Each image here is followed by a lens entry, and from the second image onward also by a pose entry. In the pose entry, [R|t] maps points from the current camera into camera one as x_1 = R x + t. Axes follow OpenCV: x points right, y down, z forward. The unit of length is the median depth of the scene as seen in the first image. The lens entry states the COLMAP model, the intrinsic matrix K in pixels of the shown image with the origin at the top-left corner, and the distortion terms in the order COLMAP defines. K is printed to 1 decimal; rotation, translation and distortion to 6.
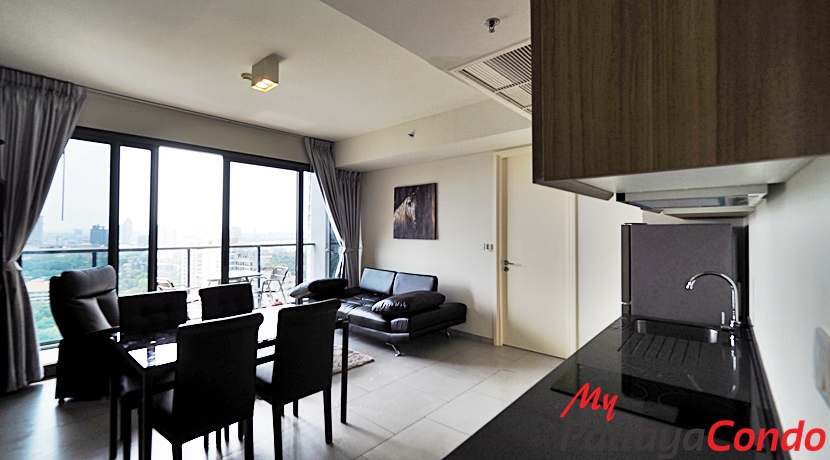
lens RADIAL K [[350.2, 0, 415.7], [0, 350.2, 225.2], [0, 0, 1]] dist [-0.001679, -0.001304]
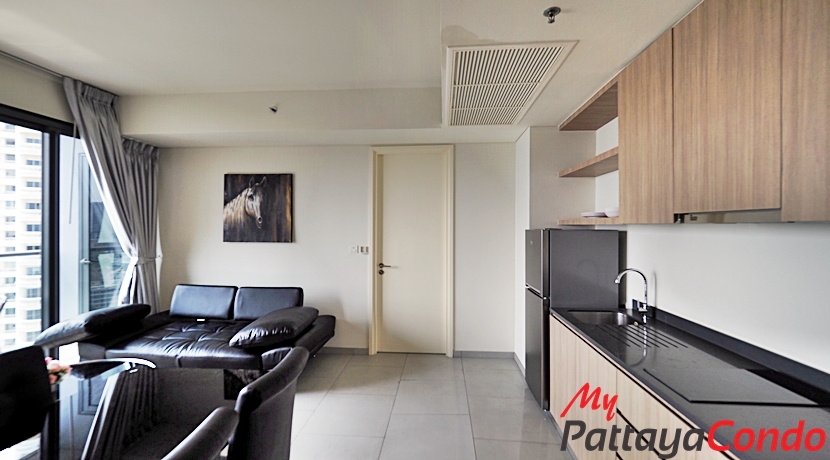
lens RADIAL K [[350.2, 0, 415.7], [0, 350.2, 225.2], [0, 0, 1]] dist [-0.001679, -0.001304]
pose [[0.797398, 0.000206, 0.603454, -0.199586], [-0.010404, 0.999856, 0.013407, -0.013035], [-0.603365, -0.016969, 0.797285, 0.160164]]
